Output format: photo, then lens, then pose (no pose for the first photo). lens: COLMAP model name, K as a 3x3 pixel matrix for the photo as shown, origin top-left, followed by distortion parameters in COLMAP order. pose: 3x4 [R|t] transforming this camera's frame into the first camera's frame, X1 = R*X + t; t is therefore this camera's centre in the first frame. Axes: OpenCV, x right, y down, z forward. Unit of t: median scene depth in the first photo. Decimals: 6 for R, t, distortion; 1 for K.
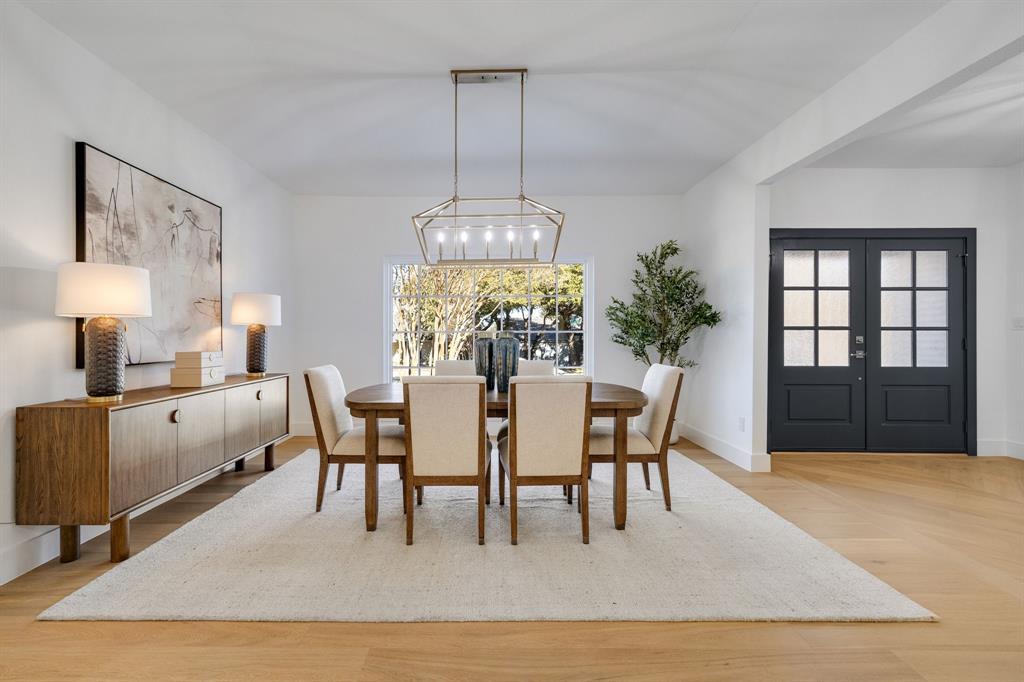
lens RADIAL K [[455.8, 0, 495.4], [0, 455.8, 334.5], [0, 0, 1]] dist [0.000029, -0.000923]
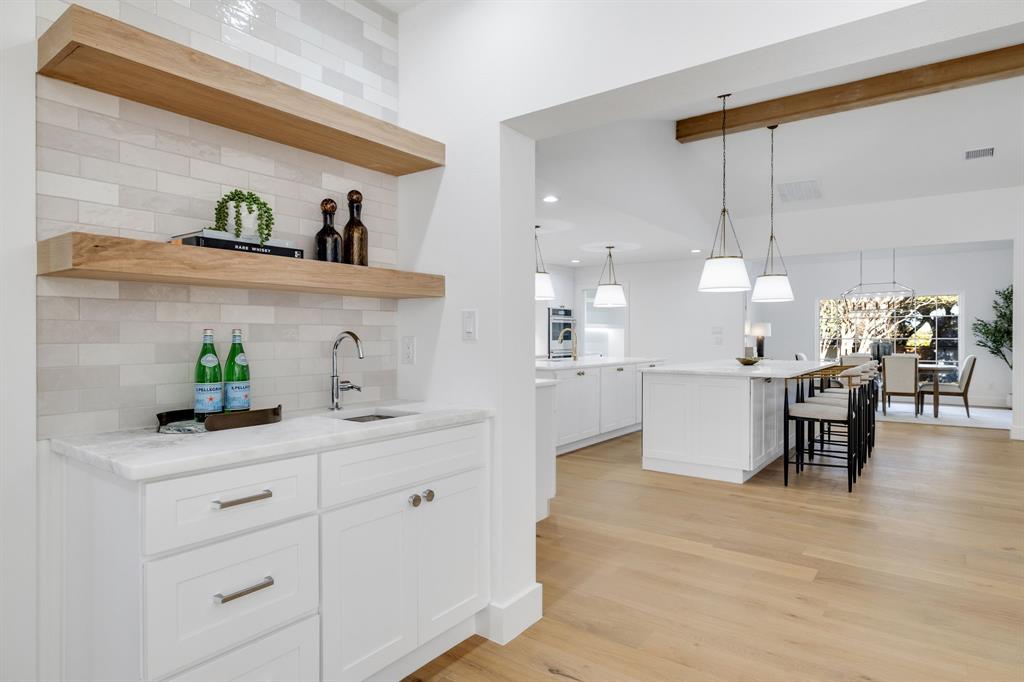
lens RADIAL K [[584.6, 0, 506.3], [0, 584.6, 338.5], [0, 0, 1]] dist [0.003672, 0.000606]
pose [[0.801568, -0.000148, -0.597903, 0.260124], [0.000768, 0.999999, 0.000782, -0.016303], [0.597903, -0.001086, 0.801568, -2.604605]]
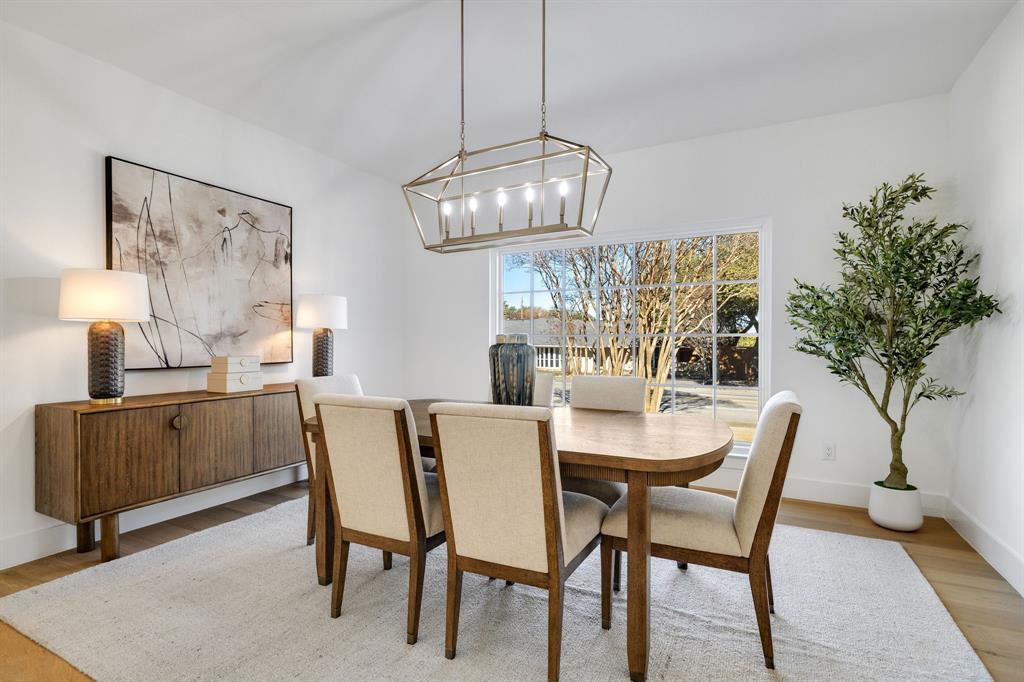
lens RADIAL K [[504.5, 0, 506.8], [0, 504.5, 343.2], [0, 0, 1]] dist [-0.002392, 0.000372]
pose [[0.886049, 0.004446, -0.463571, 0.354998], [-0.000368, 0.999960, 0.008887, -0.000177], [0.463592, -0.007703, 0.886015, 0.310478]]
